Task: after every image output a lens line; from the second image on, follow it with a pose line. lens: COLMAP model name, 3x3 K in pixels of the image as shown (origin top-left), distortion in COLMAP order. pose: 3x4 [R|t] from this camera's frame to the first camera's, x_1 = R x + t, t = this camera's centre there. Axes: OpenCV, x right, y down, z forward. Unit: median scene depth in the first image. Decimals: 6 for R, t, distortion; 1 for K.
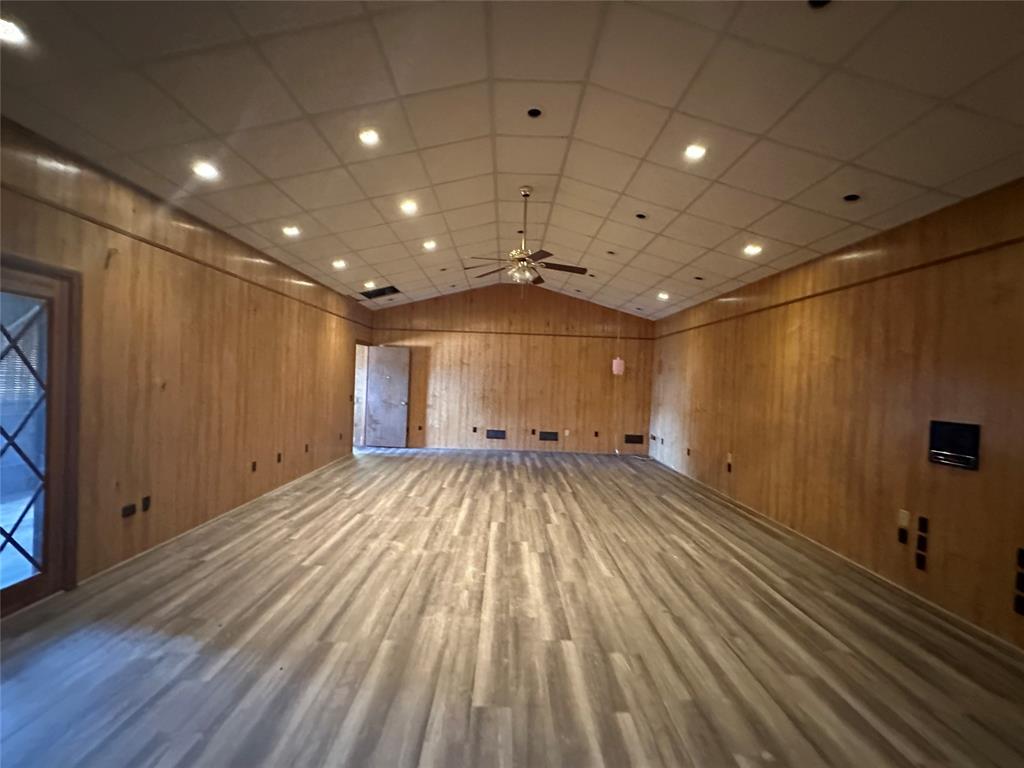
lens RADIAL K [[409.1, 0, 515.2], [0, 409.1, 382.7], [0, 0, 1]] dist [-0.004098, -0.000197]
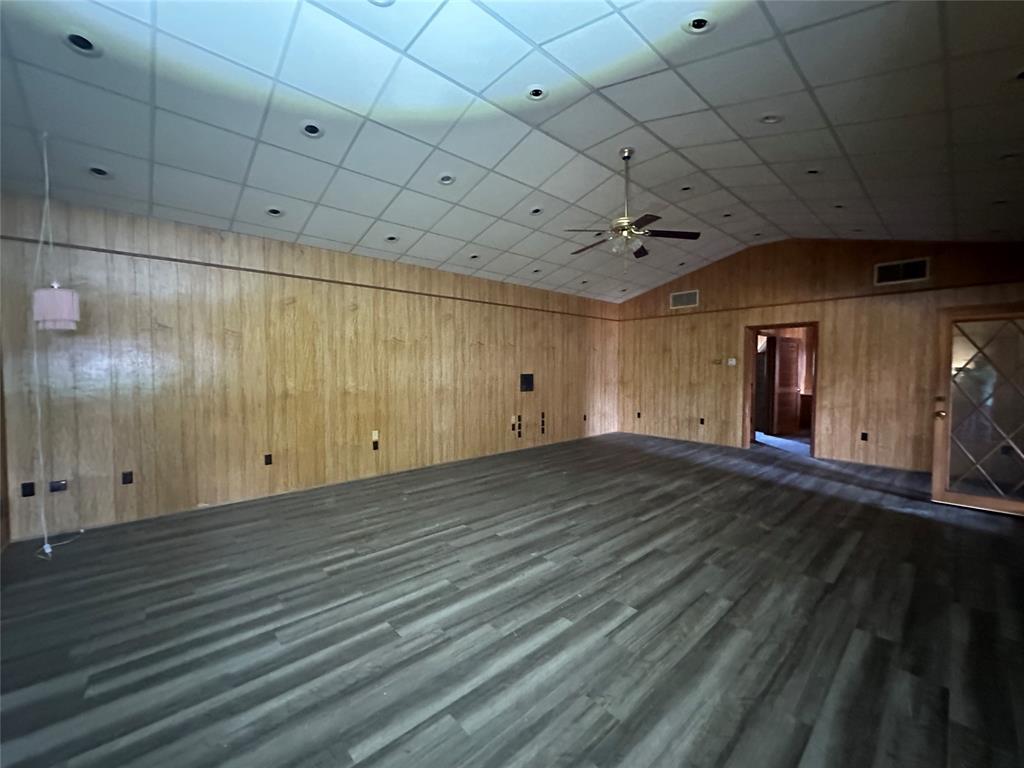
lens RADIAL K [[409.1, 0, 516.8], [0, 409.1, 385.1], [0, 0, 1]] dist [-0.004098, -0.000197]
pose [[-0.656804, -0.067434, 0.751040, -0.592916], [-0.017240, 0.997076, 0.074449, -0.015229], [-0.753865, 0.035950, -0.656046, 2.016990]]
